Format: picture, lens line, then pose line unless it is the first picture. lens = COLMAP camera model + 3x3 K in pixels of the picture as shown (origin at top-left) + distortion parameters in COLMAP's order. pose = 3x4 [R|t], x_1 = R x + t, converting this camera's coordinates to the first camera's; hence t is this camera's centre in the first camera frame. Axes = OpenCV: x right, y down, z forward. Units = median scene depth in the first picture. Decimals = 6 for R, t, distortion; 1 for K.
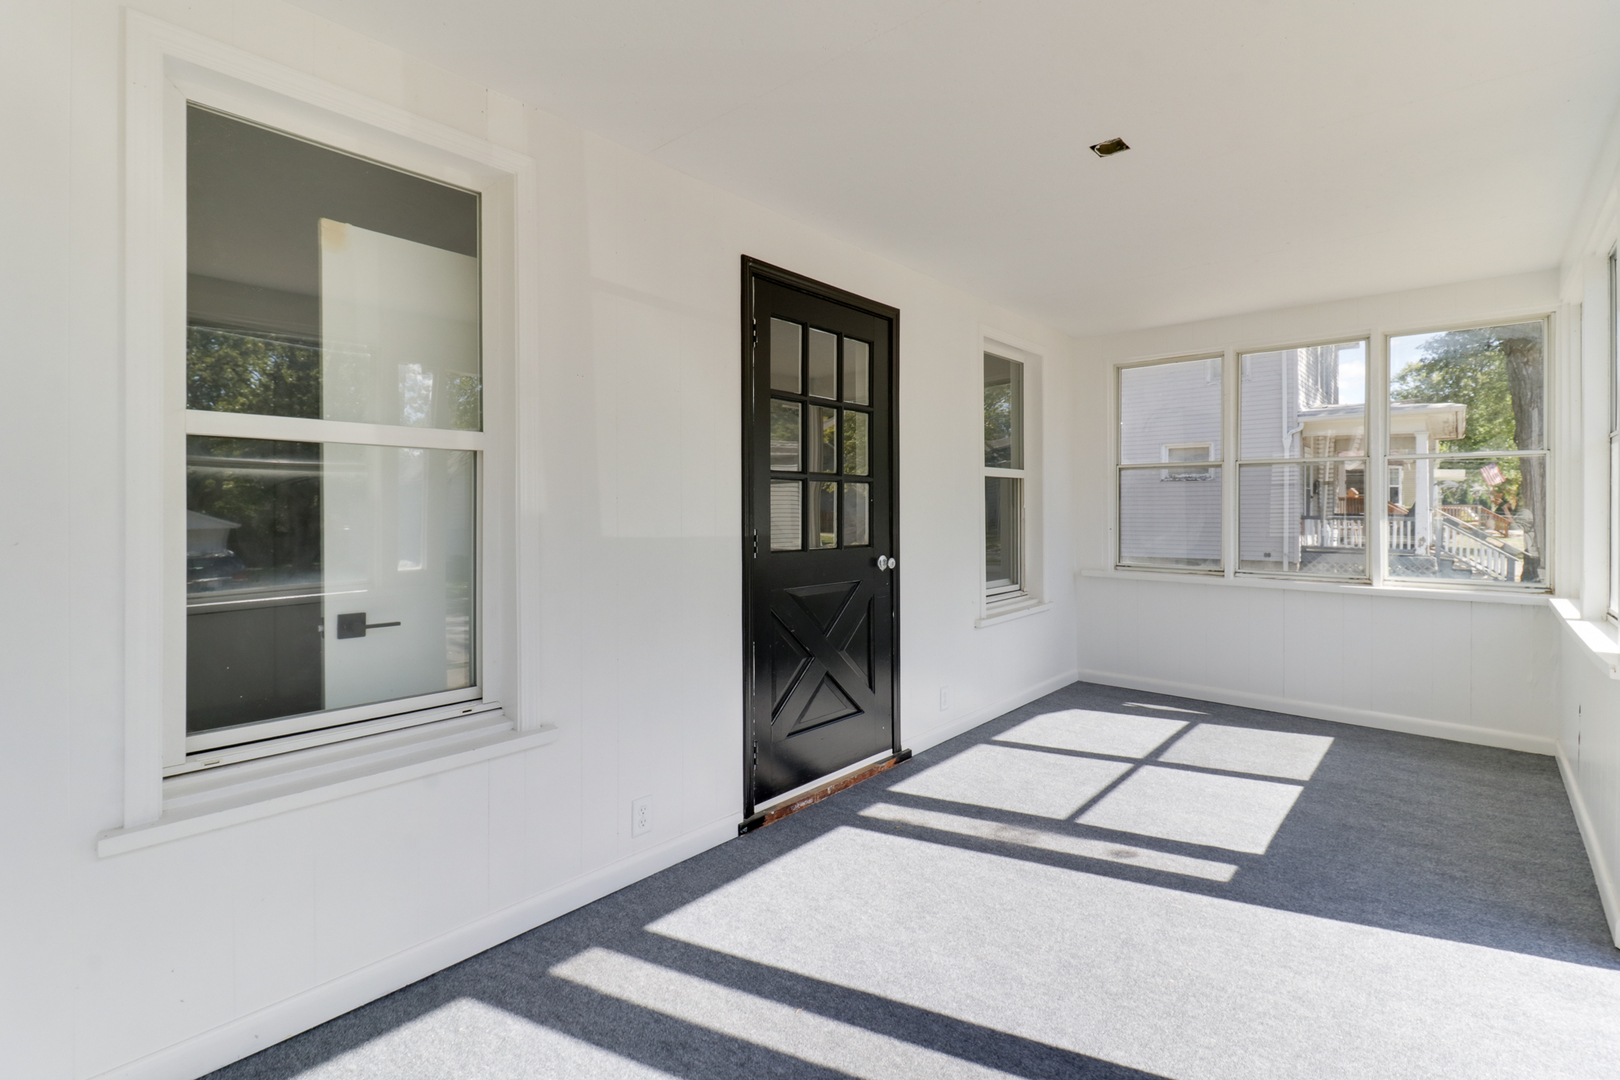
lens RADIAL K [[744.2, 0, 814.0], [0, 744.2, 505.8], [0, 0, 1]] dist [0.021696, -0.014408]
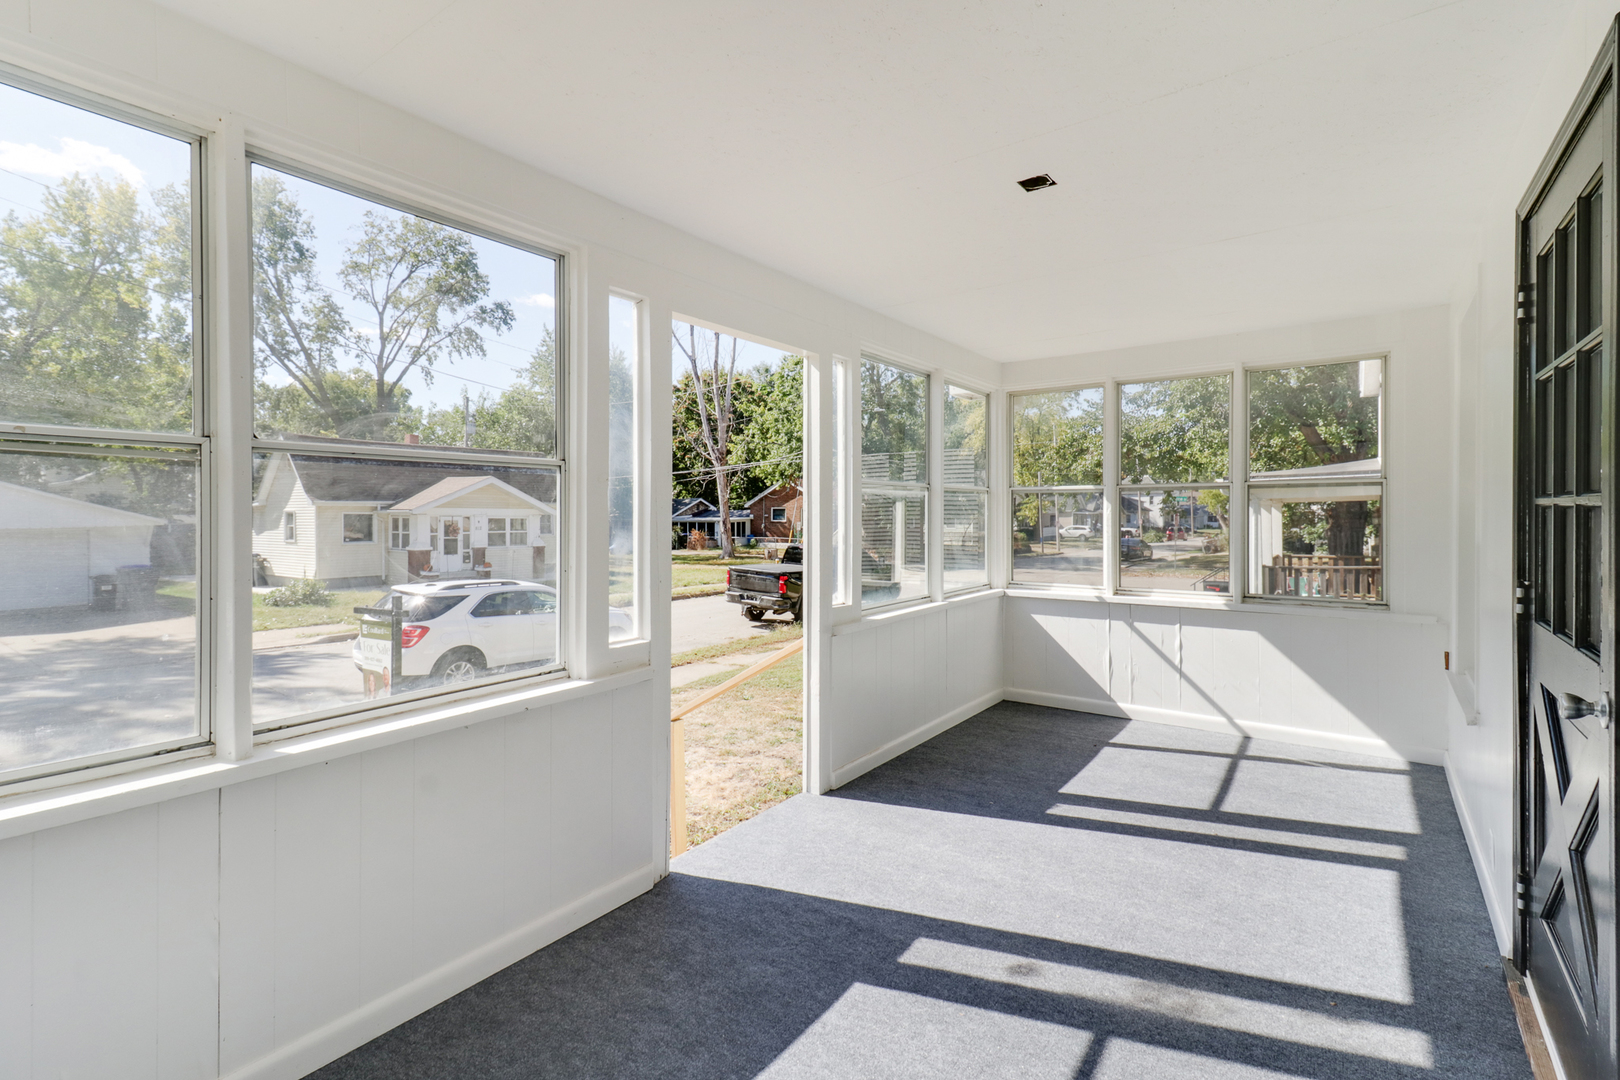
lens RADIAL K [[744.9, 0, 810.3], [0, 744.9, 517.1], [0, 0, 1]] dist [0.030823, -0.013366]
pose [[-0.996350, 0.005063, -0.085215, 0.649277], [0.004552, 0.999970, 0.006189, -0.036311], [0.085243, 0.005779, -0.996343, 1.636461]]
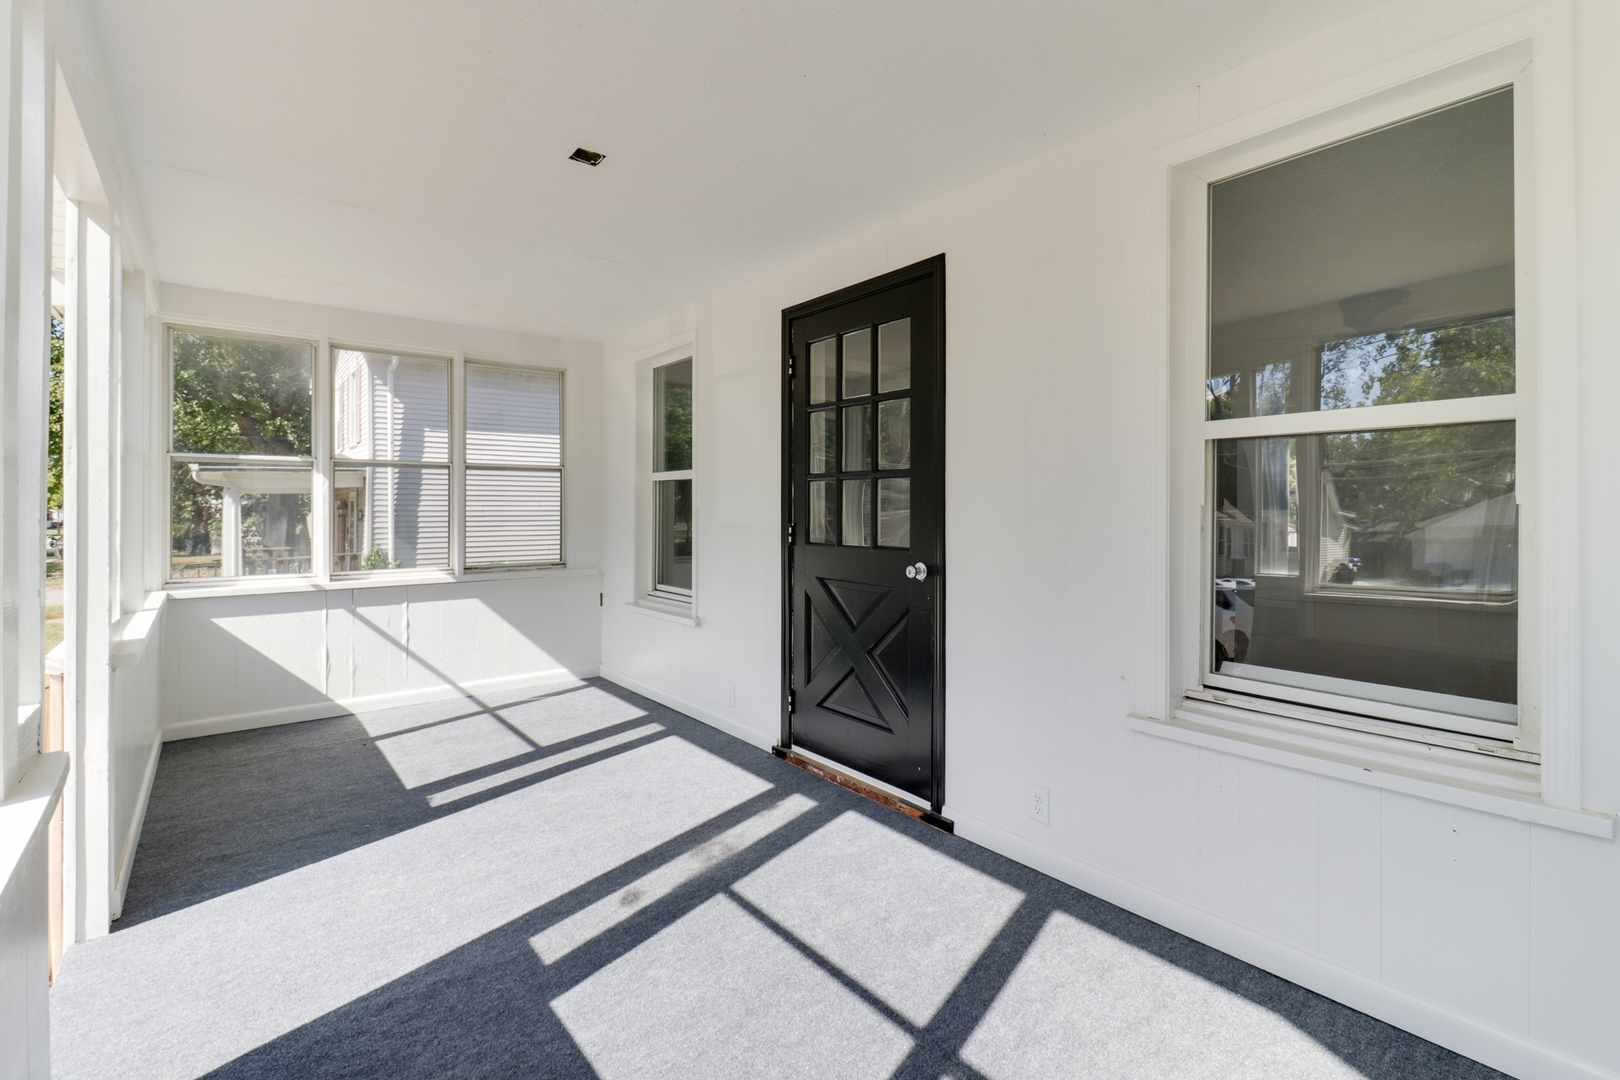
lens RADIAL K [[744.2, 0, 814.0], [0, 744.2, 505.8], [0, 0, 1]] dist [0.021696, -0.014408]
pose [[-0.179591, -0.001730, -0.983740, 1.126954], [0.000993, 0.999998, -0.001940, 0.004985], [0.983741, -0.001325, -0.179588, 1.243852]]
